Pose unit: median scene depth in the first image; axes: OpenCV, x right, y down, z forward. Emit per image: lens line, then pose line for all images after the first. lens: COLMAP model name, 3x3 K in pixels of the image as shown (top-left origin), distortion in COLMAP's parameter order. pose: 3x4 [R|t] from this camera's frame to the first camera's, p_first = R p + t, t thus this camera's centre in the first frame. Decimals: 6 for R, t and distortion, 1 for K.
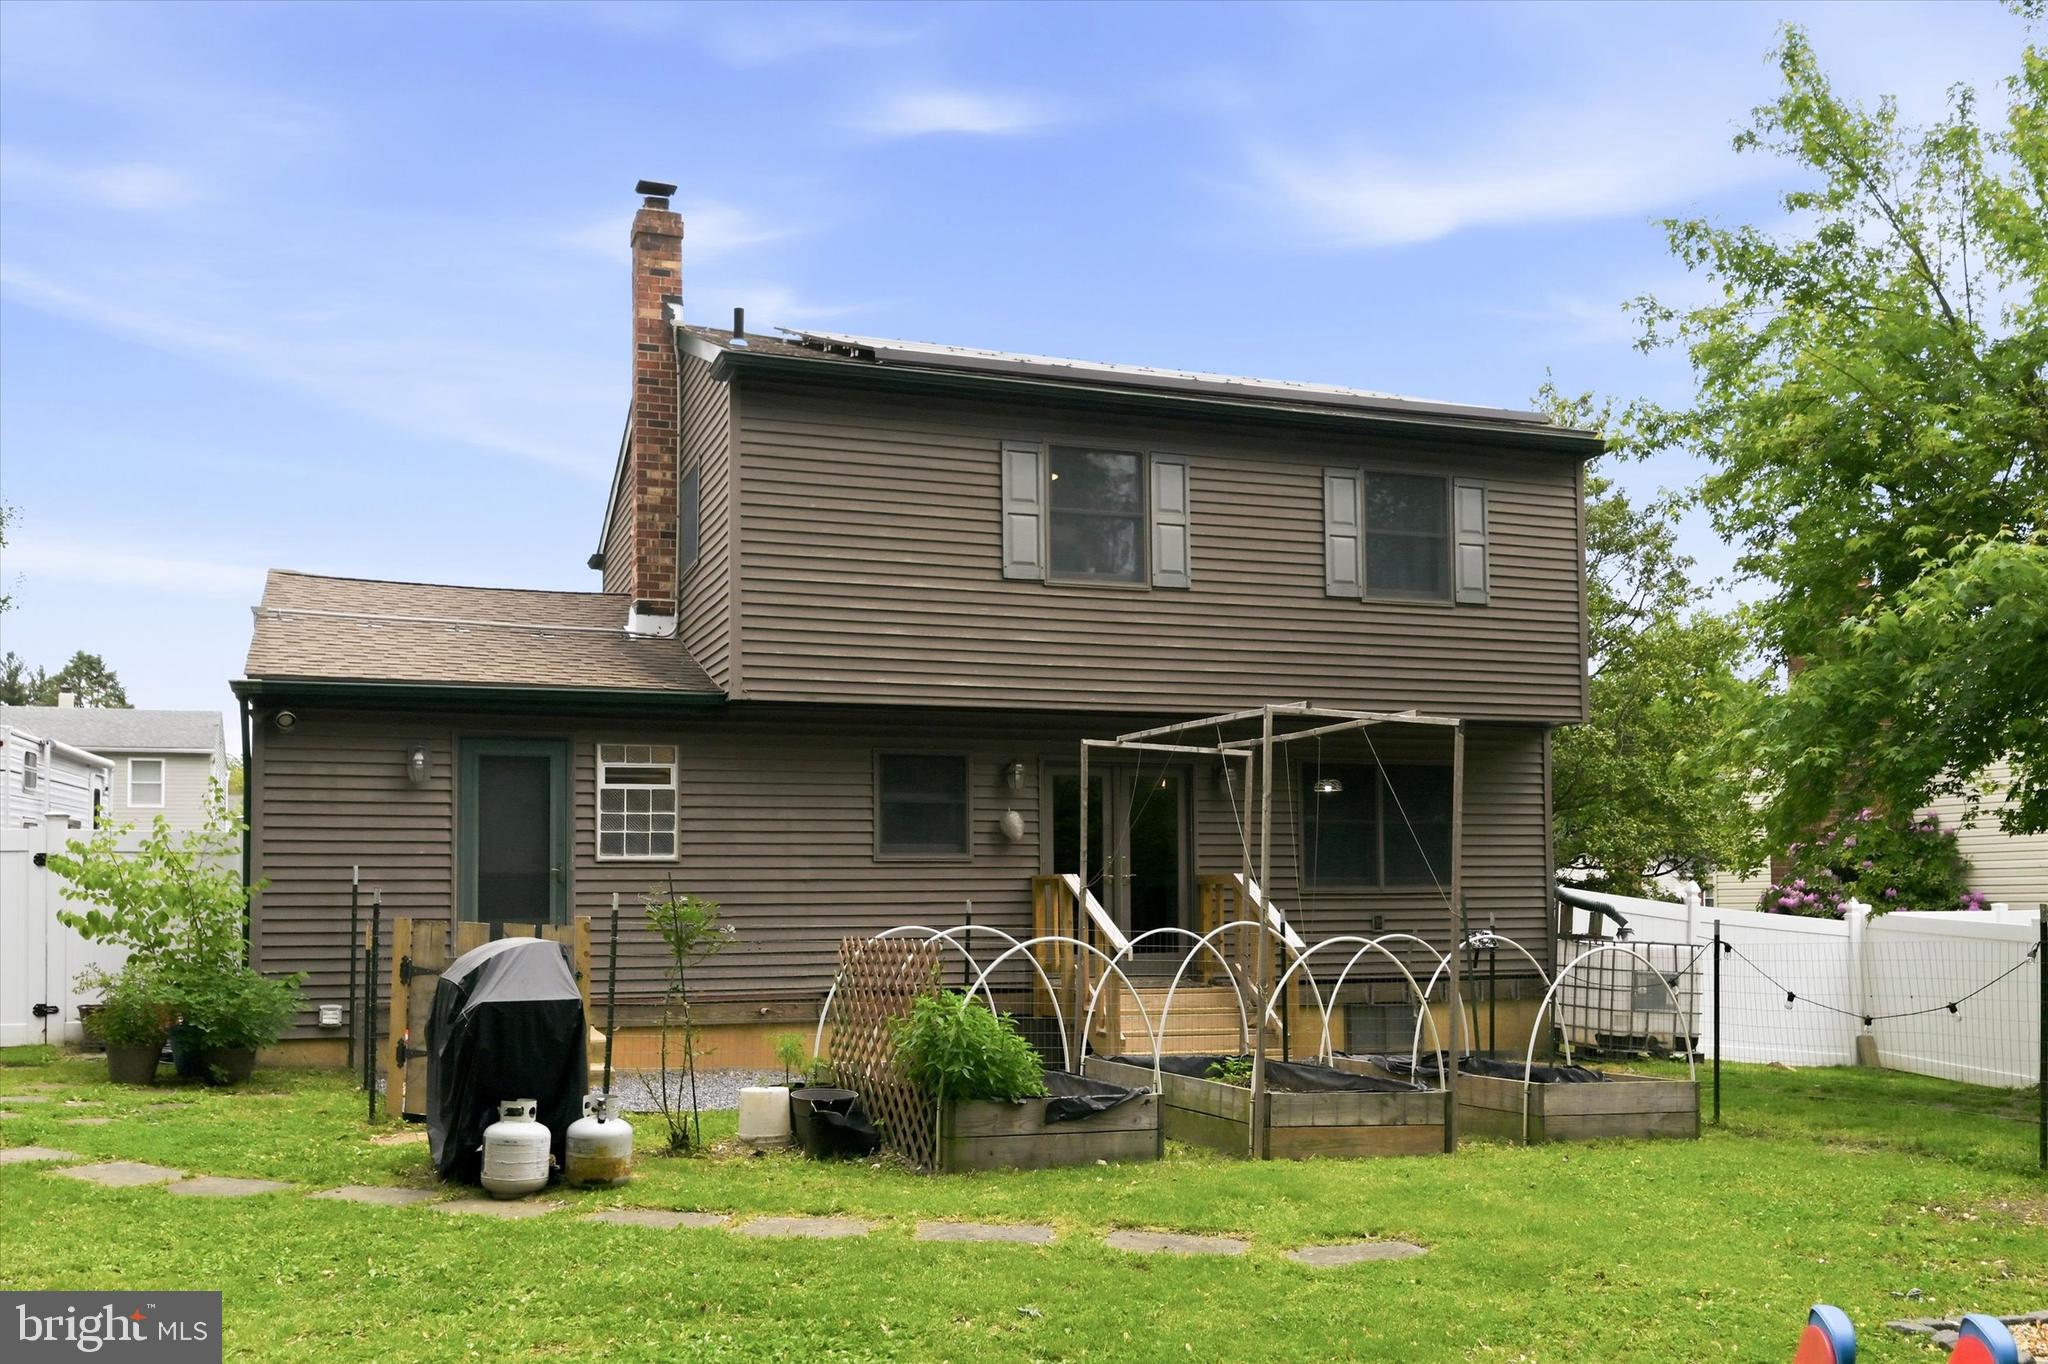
lens RADIAL K [[1740.4, 0, 1026.6], [0, 1740.4, 836.9], [0, 0, 1]] dist [0.002690, 0.011611]
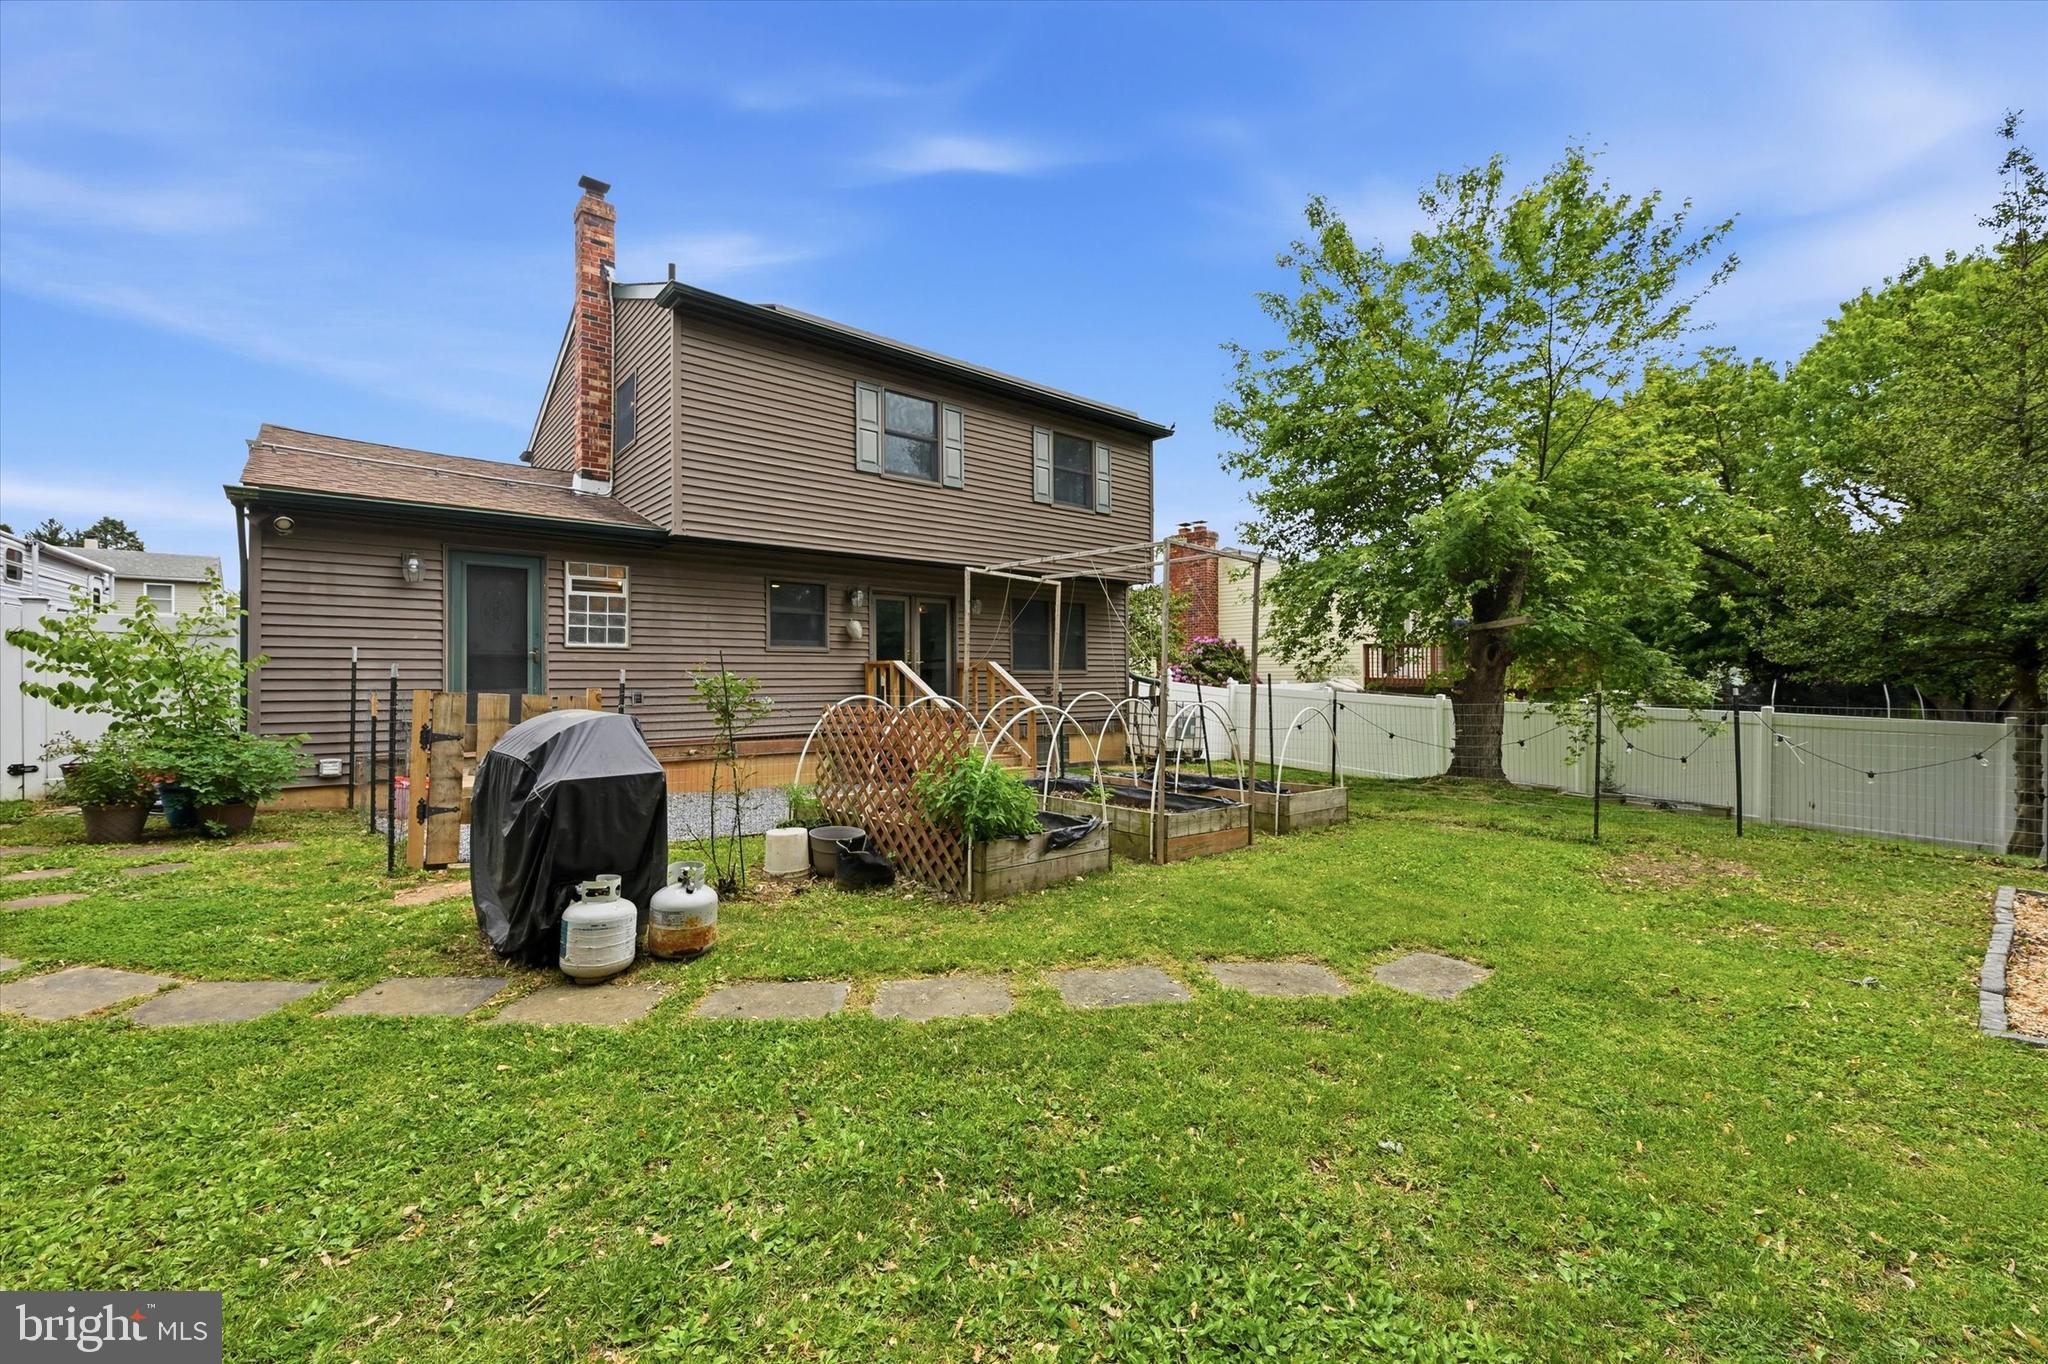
lens RADIAL K [[818.8, 0, 1025.0], [0, 818.8, 675.7], [0, 0, 1]] dist [0.001691, 0.000126]
pose [[0.942072, 0.005317, 0.335367, -0.137356], [-0.016560, 0.999392, 0.030674, 0.011865], [-0.335000, -0.034450, 0.941588, 0.302813]]
